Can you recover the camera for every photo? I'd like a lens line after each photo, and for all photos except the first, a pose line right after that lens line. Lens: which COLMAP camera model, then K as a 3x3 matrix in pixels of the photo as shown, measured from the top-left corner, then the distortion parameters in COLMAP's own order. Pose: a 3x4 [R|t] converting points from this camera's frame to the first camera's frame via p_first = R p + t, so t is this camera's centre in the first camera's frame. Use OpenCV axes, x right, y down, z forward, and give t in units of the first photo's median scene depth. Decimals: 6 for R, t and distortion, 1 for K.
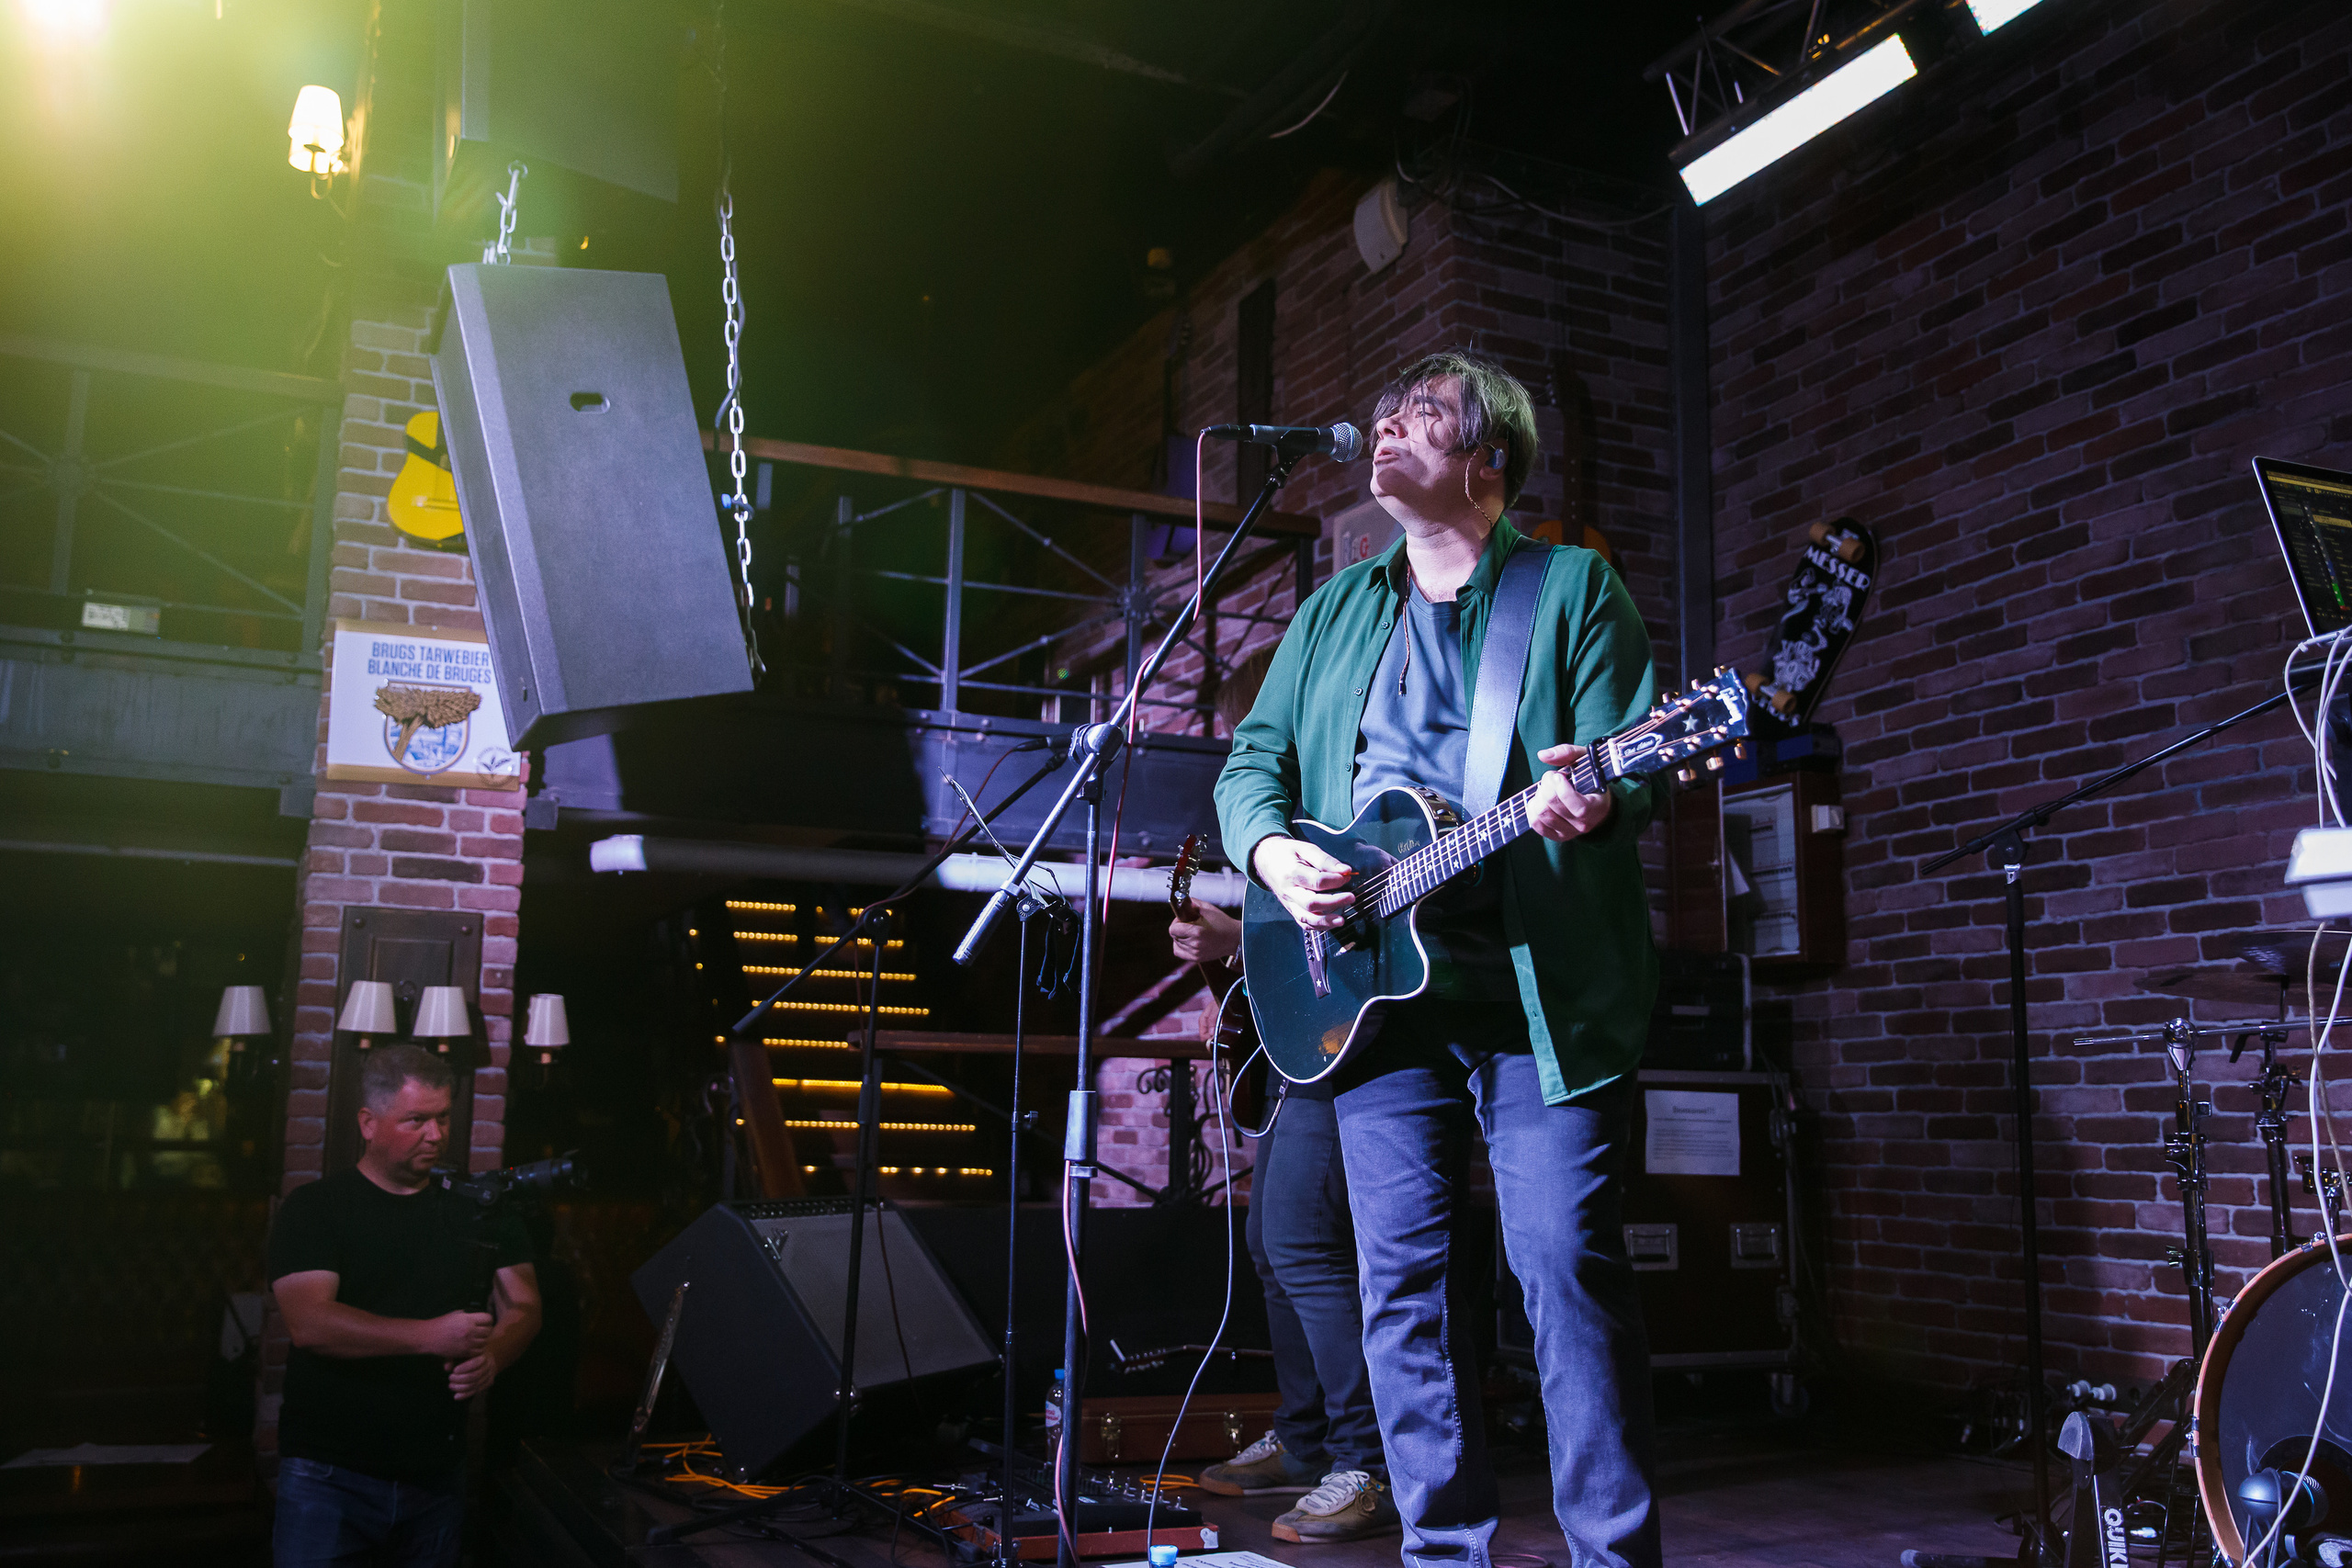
lens RADIAL K [[2122.5, 0, 1182.2], [0, 2122.5, 789.7], [0, 0, 1]] dist [-0.024762, 0.025665]
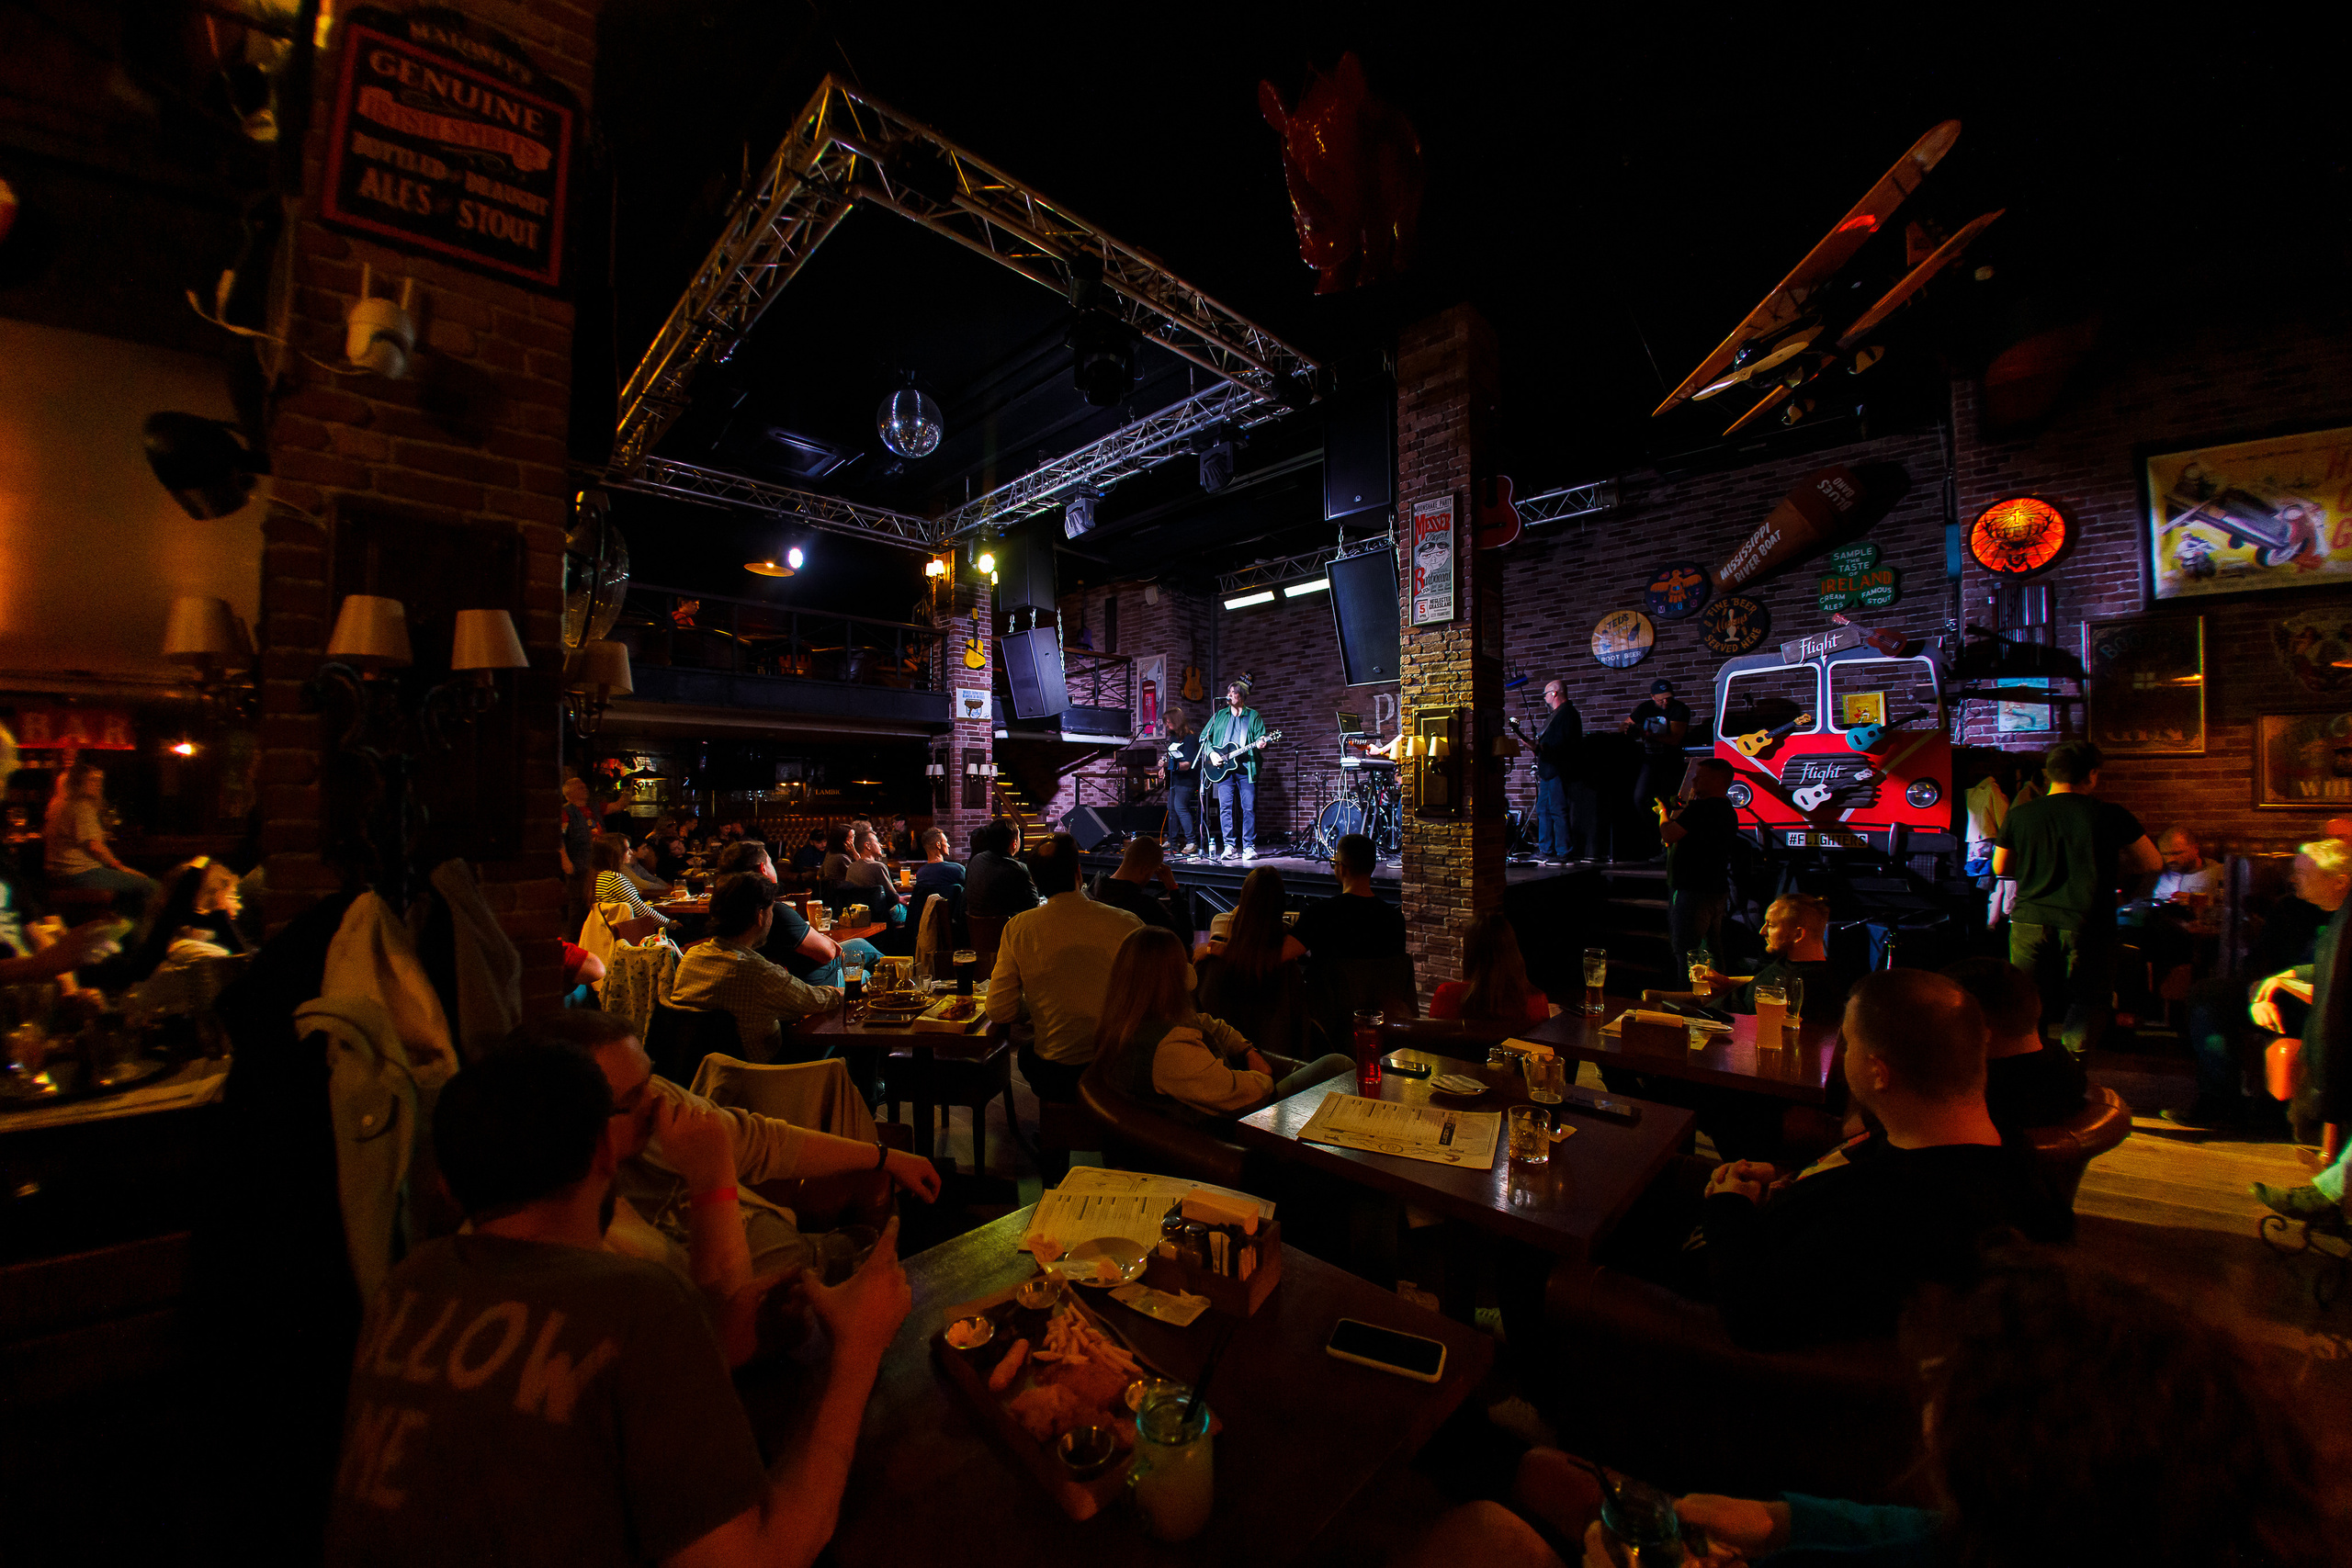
lens RADIAL K [[826.5, 0, 1182.3], [0, 826.5, 796.4], [0, 0, 1]] dist [-0.049464, 0.001712]
pose [[0.933955, -0.017953, 0.356940, -0.589111], [-0.041021, 0.986752, 0.156965, -0.145455], [-0.355030, -0.161240, 0.920845, -0.880651]]
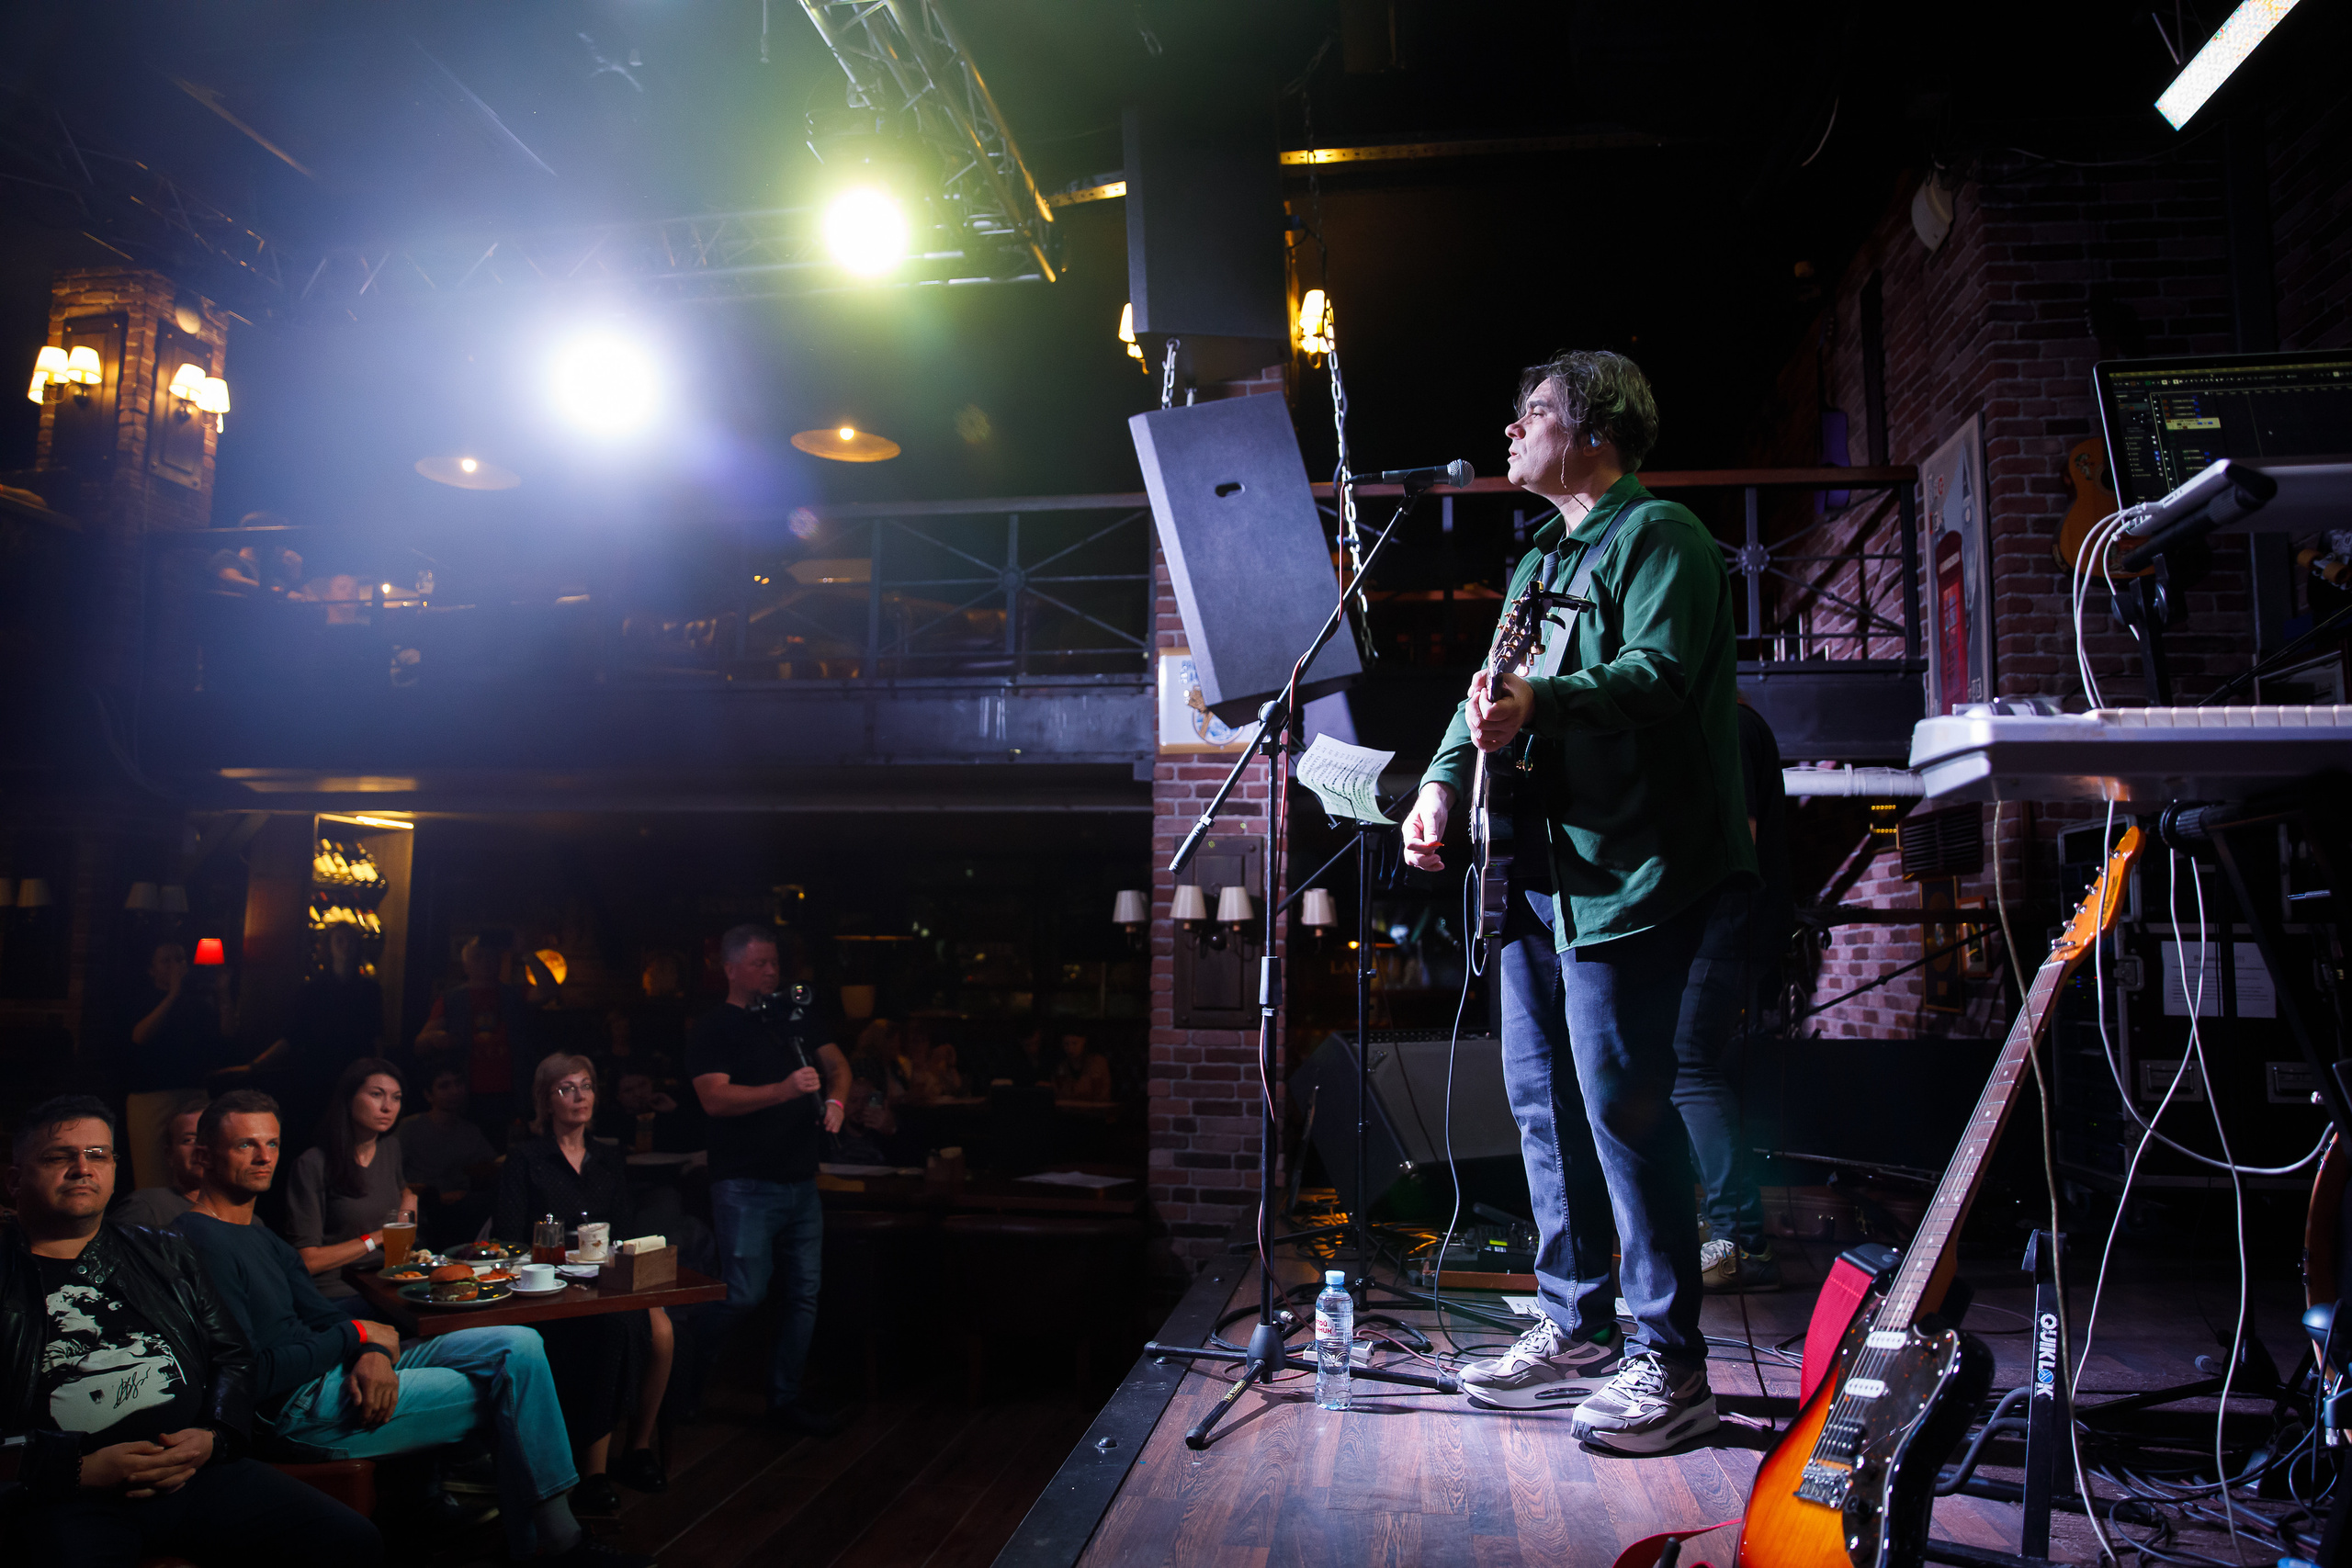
lens RADIAL K [[1605.9, 0, 1186.0], [0, 1605.9, 793.5], [0, 0, 1]] dist [-0.067254, 0.048568]
pose [[0.840228, -0.064484, -0.538385, 0.236949], [0.088166, 0.995938, 0.018308, 0.003432], [0.535018, -0.062850, 0.842500, 0.027695]]
